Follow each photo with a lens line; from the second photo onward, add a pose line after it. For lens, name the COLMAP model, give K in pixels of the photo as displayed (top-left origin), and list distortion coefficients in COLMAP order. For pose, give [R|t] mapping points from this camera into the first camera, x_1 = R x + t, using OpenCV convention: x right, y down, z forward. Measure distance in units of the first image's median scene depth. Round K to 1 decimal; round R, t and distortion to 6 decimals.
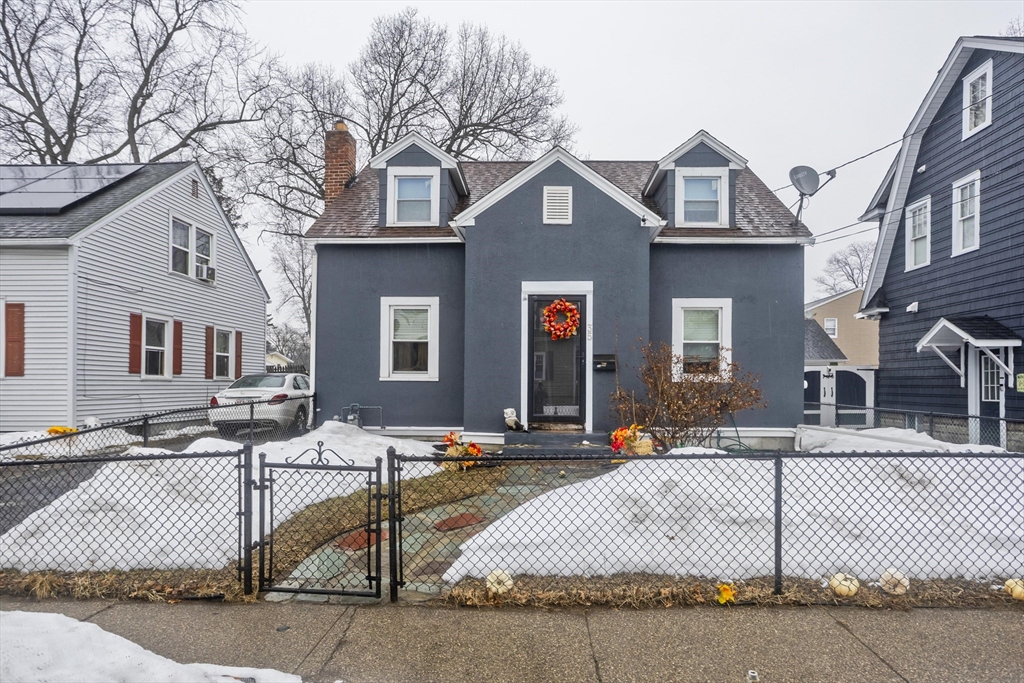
lens RADIAL K [[587.3, 0, 529.6], [0, 587.3, 368.9], [0, 0, 1]] dist [-0.016455, 0.003495]
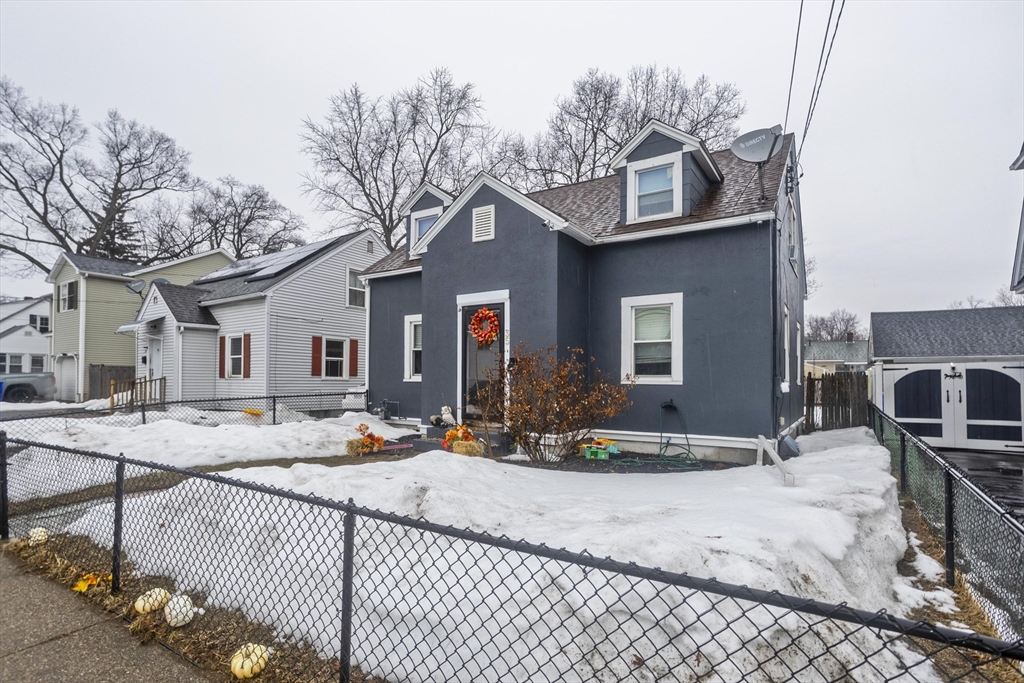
lens RADIAL K [[497.8, 0, 520.9], [0, 497.8, 360.7], [0, 0, 1]] dist [-0.053556, 0.031045]
pose [[0.857932, -0.018425, -0.513432, 0.509251], [0.009334, 0.999751, -0.020279, -0.000953], [0.513678, 0.012606, 0.857891, 0.206437]]
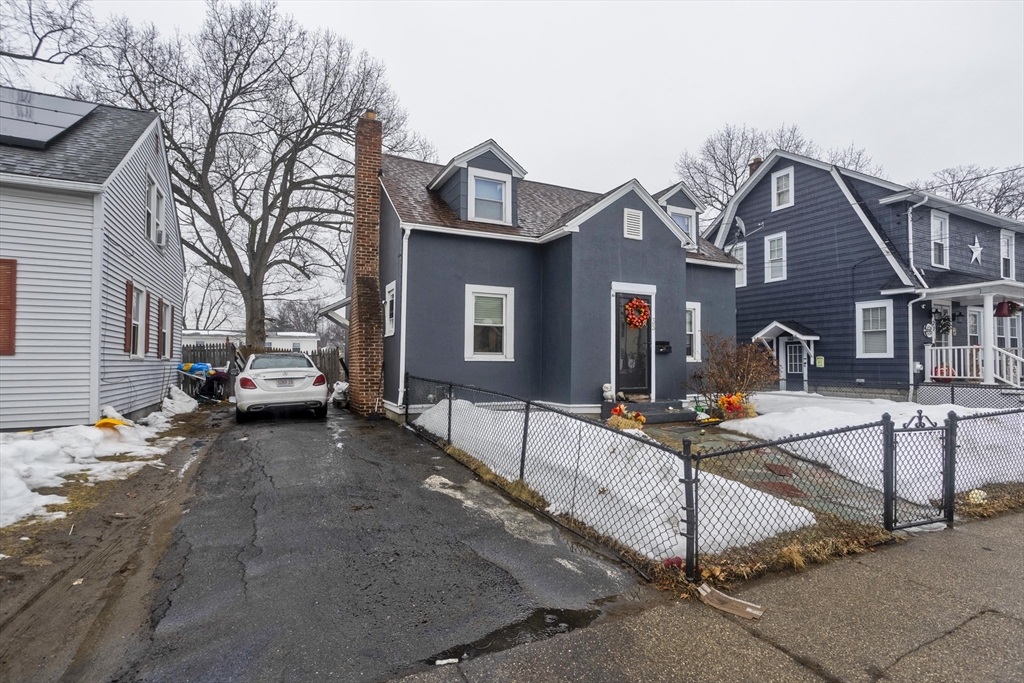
lens RADIAL K [[491.9, 0, 504.5], [0, 491.9, 341.7], [0, 0, 1]] dist [-0.052054, 0.030110]
pose [[0.893844, 0.016578, 0.448071, -0.591434], [-0.010979, 0.999826, -0.015089, -0.002777], [-0.448243, 0.008568, 0.893870, 0.150525]]
